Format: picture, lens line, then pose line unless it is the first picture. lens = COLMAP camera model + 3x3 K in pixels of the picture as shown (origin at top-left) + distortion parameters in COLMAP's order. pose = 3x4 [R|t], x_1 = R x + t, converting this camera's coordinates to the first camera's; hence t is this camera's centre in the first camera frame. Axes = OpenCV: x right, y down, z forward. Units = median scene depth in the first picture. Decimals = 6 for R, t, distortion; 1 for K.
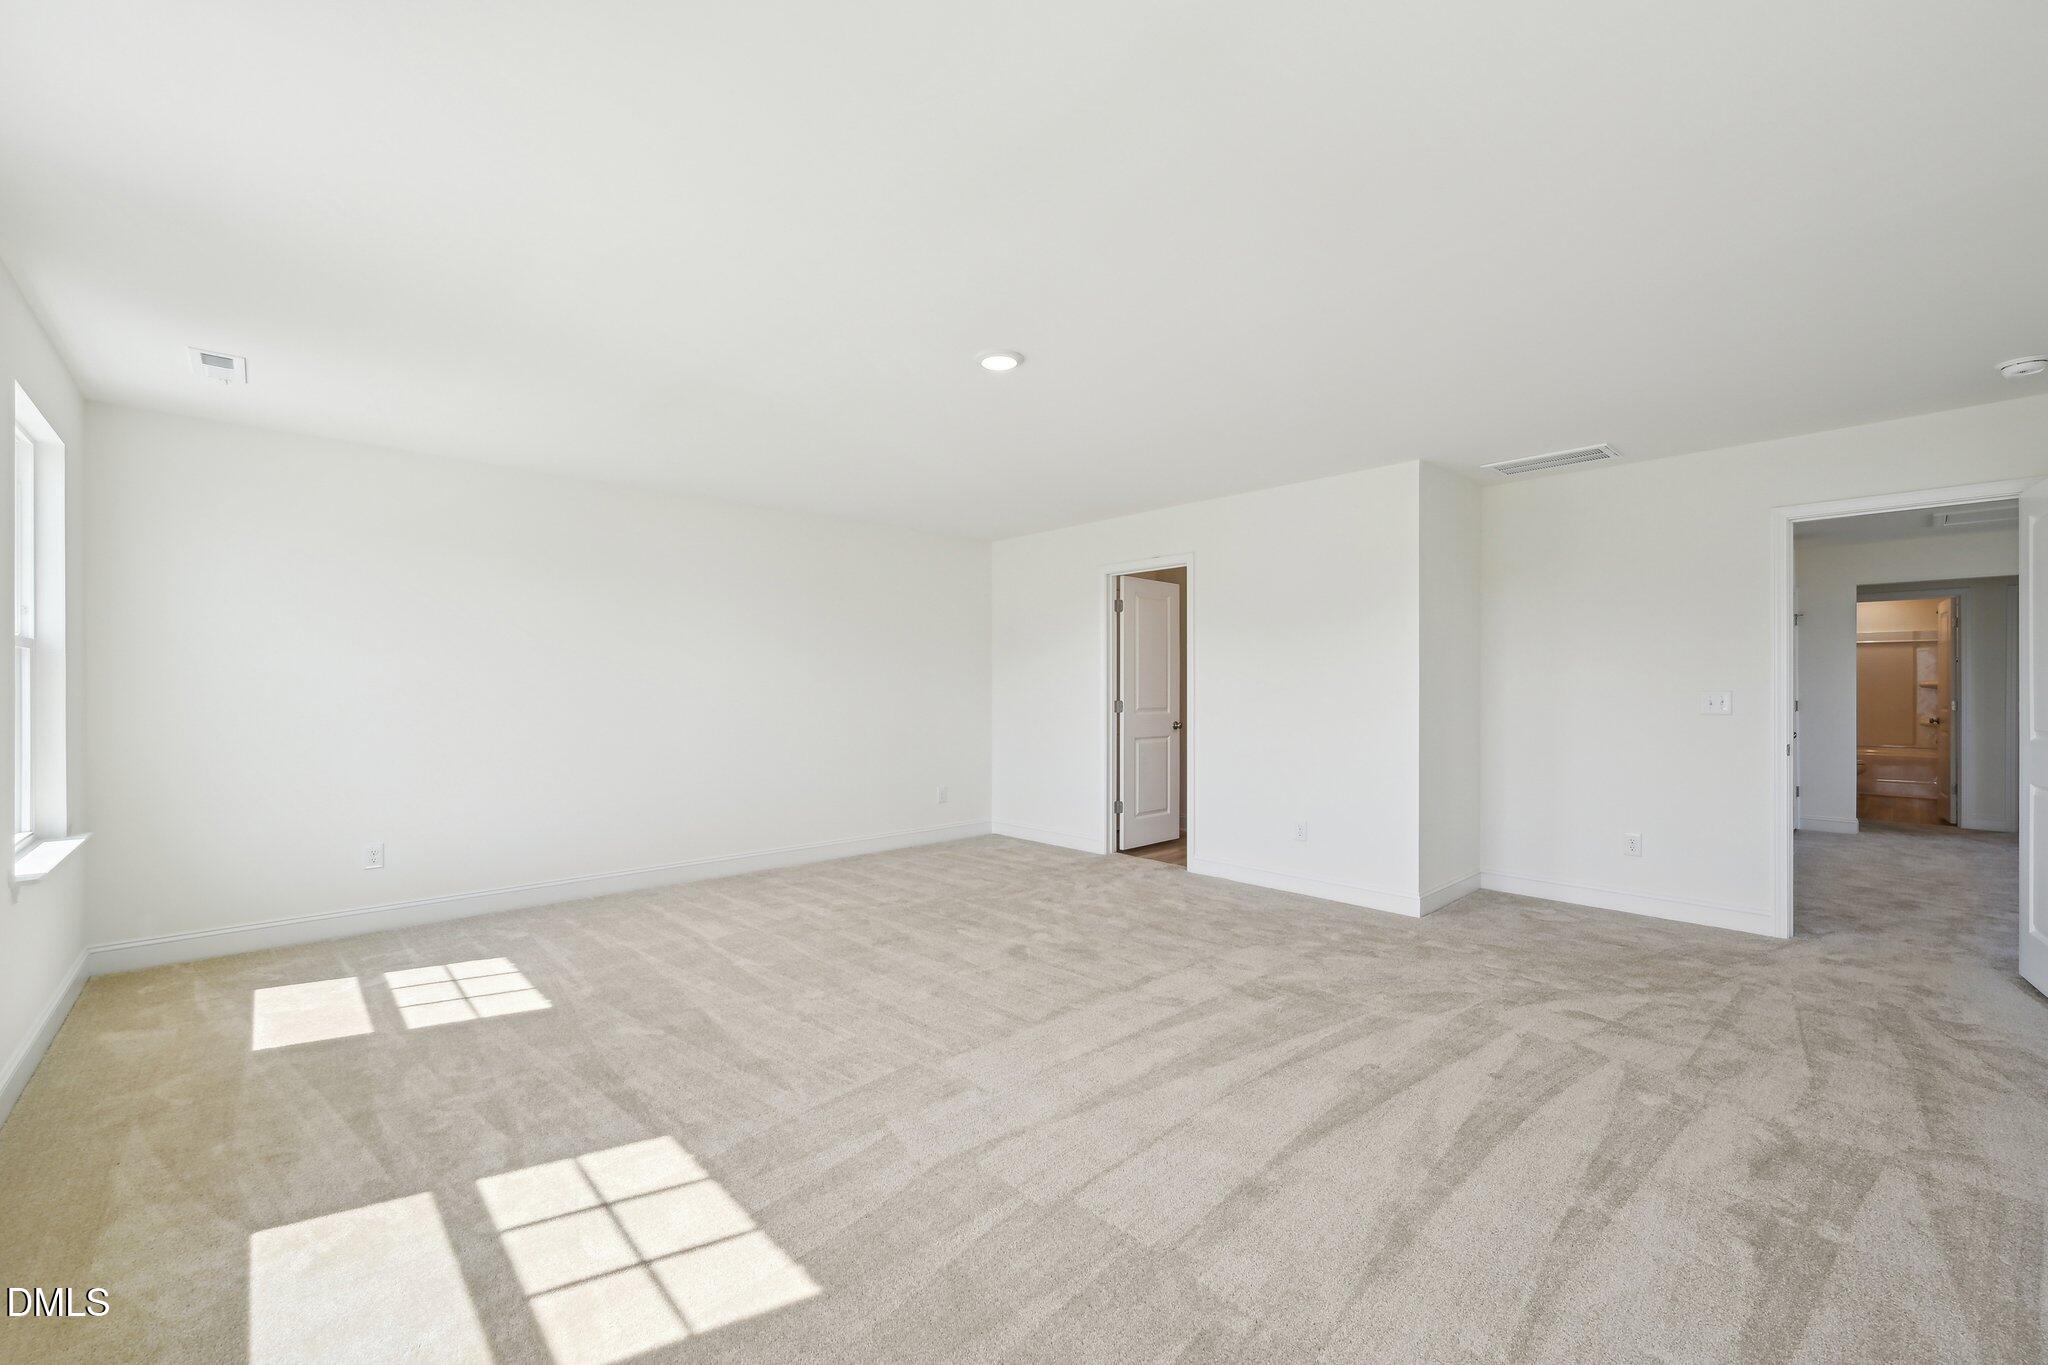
lens RADIAL K [[832.6, 0, 1024.0], [0, 832.6, 682.5], [0, 0, 1]] dist [-0.000644, -0.000115]
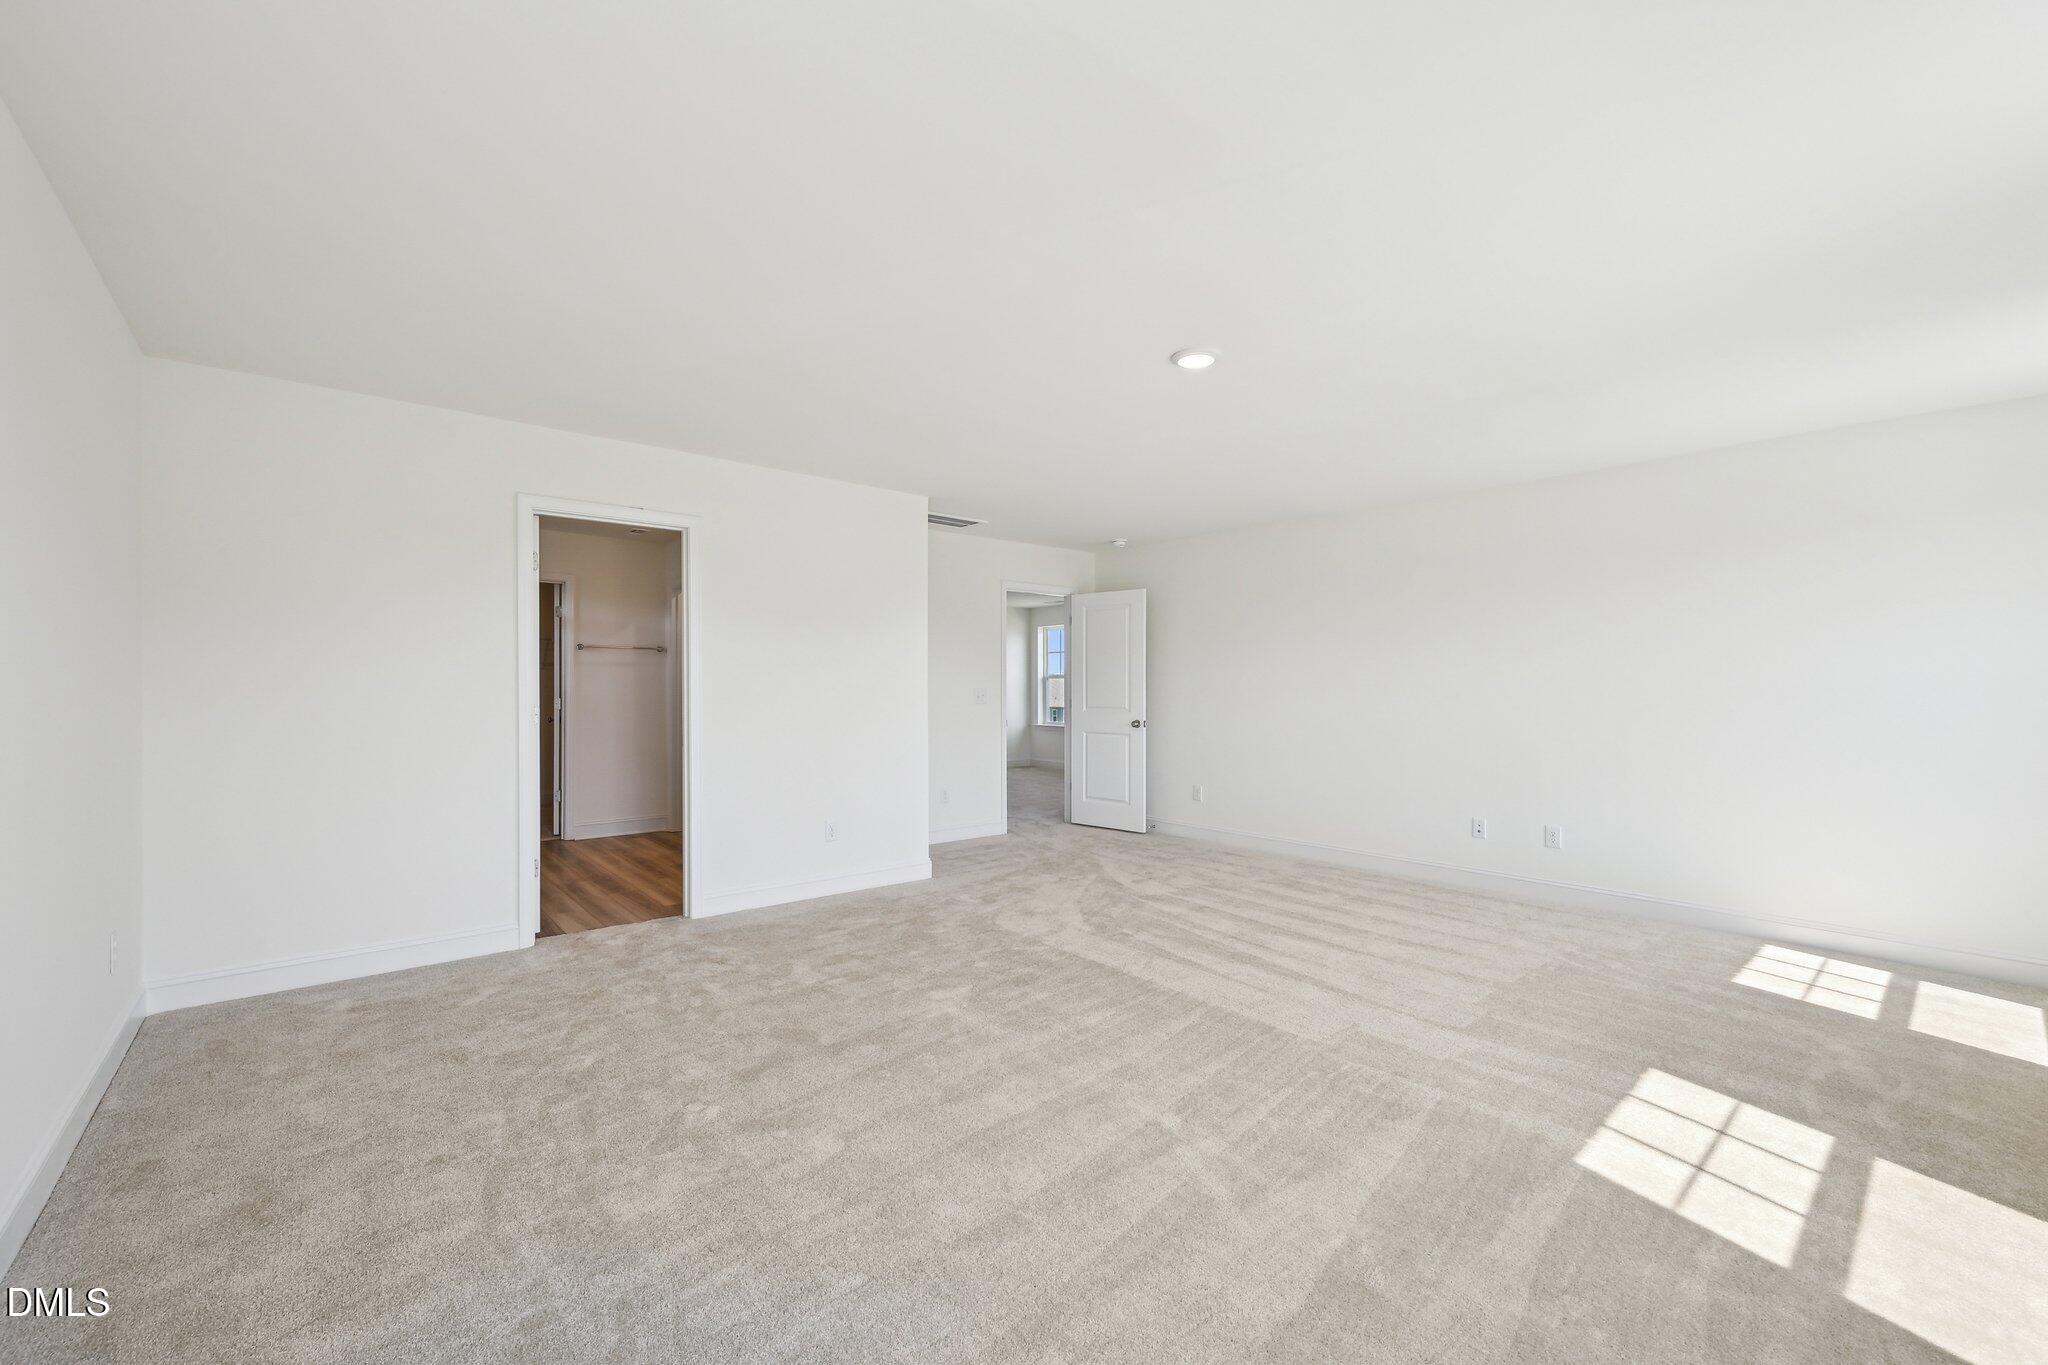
lens RADIAL K [[832.6, 0, 1024.0], [0, 832.6, 682.5], [0, 0, 1]] dist [-0.000644, -0.000115]
pose [[0.033299, 0.009254, 0.999403, -1.199501], [-0.012754, 0.999880, -0.008834, 0.010940], [-0.999364, -0.012452, 0.033413, 1.348882]]
